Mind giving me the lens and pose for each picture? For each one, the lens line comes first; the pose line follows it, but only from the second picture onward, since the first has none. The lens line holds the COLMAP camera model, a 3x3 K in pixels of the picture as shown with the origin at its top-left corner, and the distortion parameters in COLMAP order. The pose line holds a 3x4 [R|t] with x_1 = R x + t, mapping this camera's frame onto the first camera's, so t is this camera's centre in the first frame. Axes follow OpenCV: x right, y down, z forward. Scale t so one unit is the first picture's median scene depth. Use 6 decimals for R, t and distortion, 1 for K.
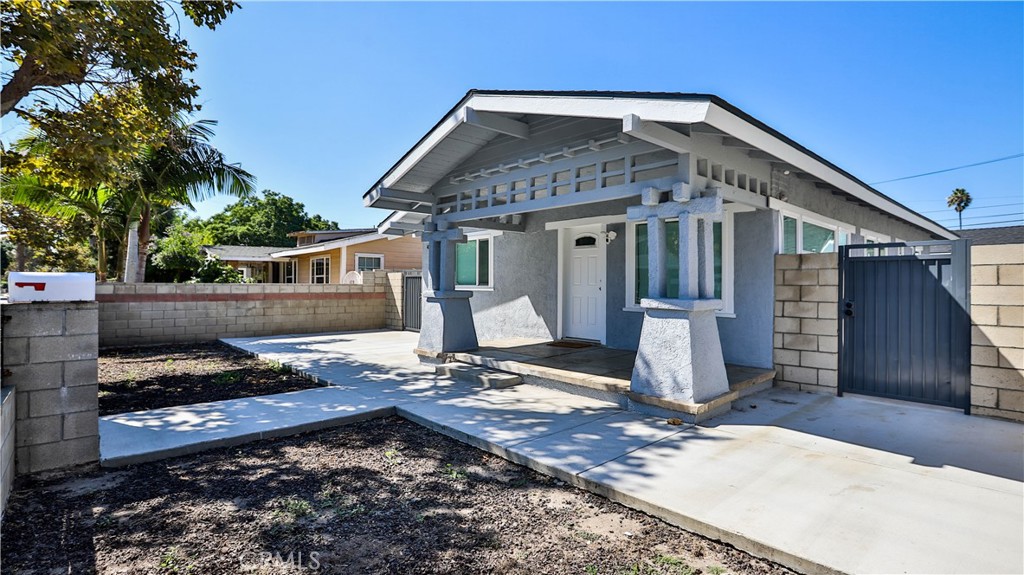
lens RADIAL K [[494.7, 0, 514.0], [0, 494.7, 281.8], [0, 0, 1]] dist [-0.061375, 0.029029]
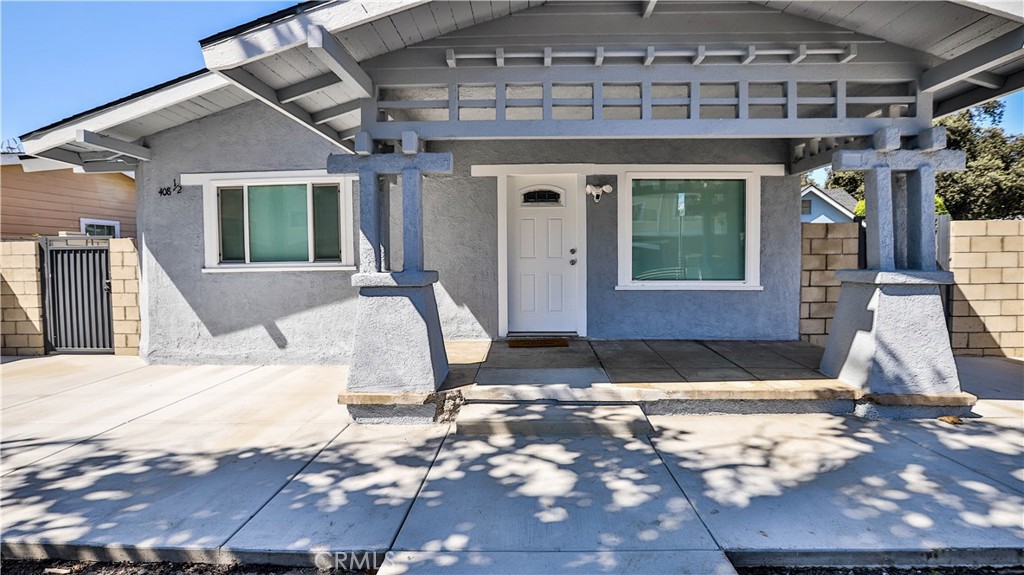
lens RADIAL K [[494.7, 0, 514.0], [0, 494.7, 281.8], [0, 0, 1]] dist [-0.061375, 0.029029]
pose [[0.698650, -0.047221, 0.713903, -0.446782], [0.010291, 0.998380, 0.055966, 0.000982], [-0.715389, -0.031755, 0.698004, 0.582183]]
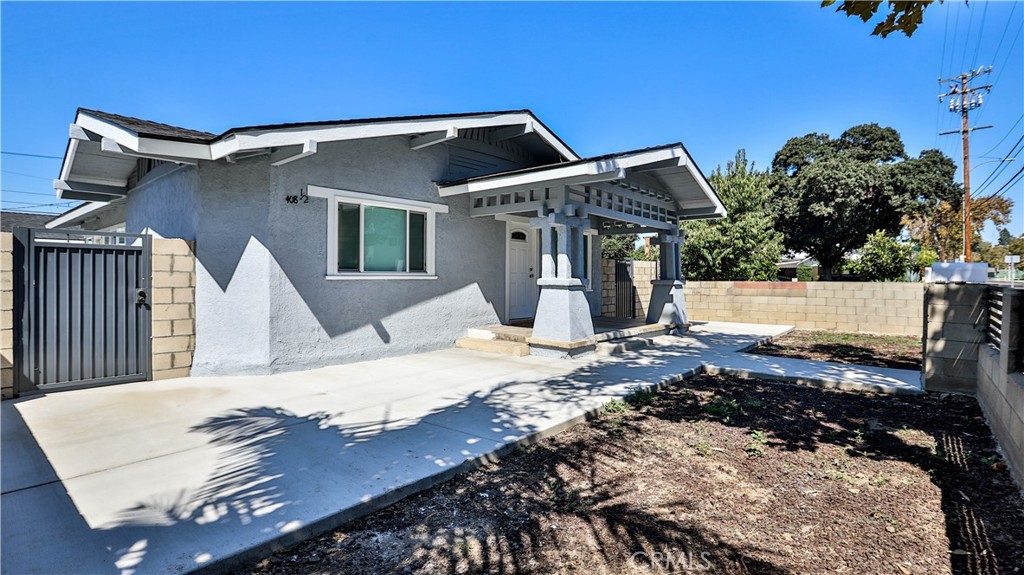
lens RADIAL K [[494.7, 0, 514.0], [0, 494.7, 281.8], [0, 0, 1]] dist [-0.061375, 0.029029]
pose [[-0.137704, -0.012948, 0.990389, -1.145567], [-0.010529, 0.999877, 0.011608, 0.015857], [-0.990417, -0.008829, -0.137823, 1.306781]]
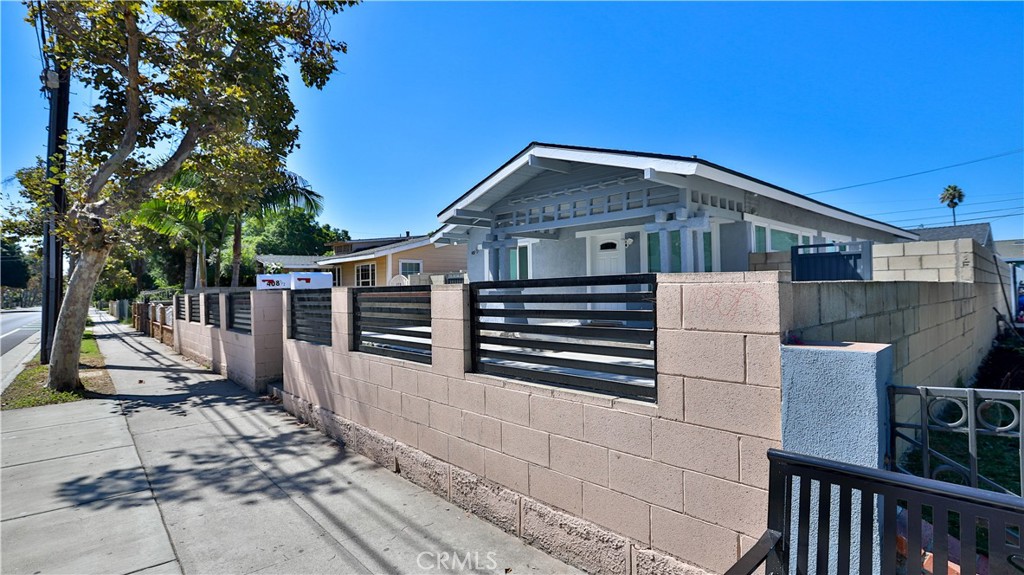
lens RADIAL K [[494.7, 0, 514.0], [0, 494.7, 281.8], [0, 0, 1]] dist [-0.061375, 0.029029]
pose [[0.999789, -0.020363, -0.002653, -0.112688], [0.020340, 0.999757, -0.008513, 0.019747], [0.002825, 0.008457, 0.999960, -0.328960]]
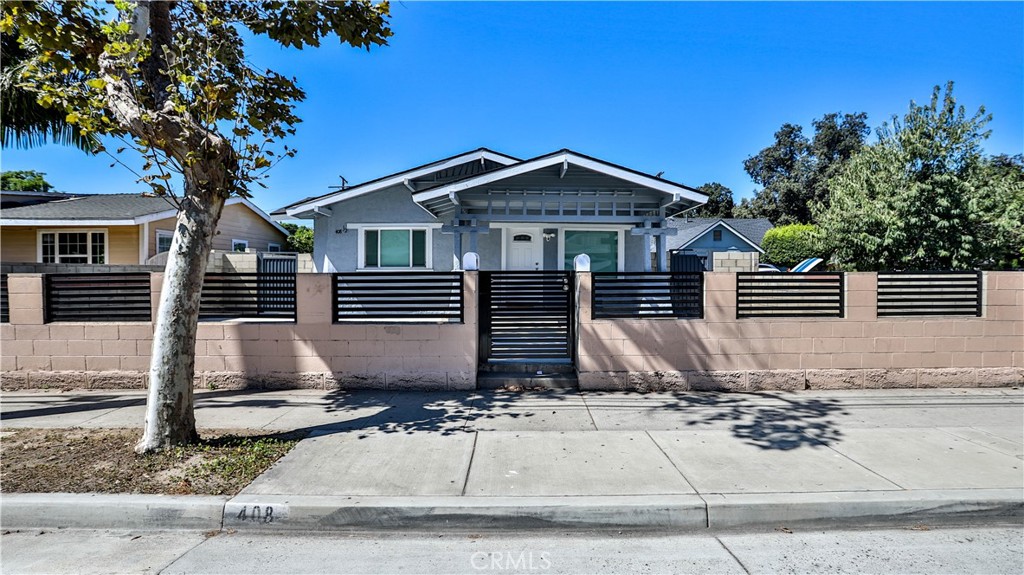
lens RADIAL K [[494.7, 0, 514.0], [0, 494.7, 281.8], [0, 0, 1]] dist [-0.061375, 0.029029]
pose [[0.671369, -0.015673, 0.740957, -1.114279], [-0.004456, 0.999673, 0.025184, 0.016354], [-0.741110, -0.020209, 0.671080, -0.005293]]
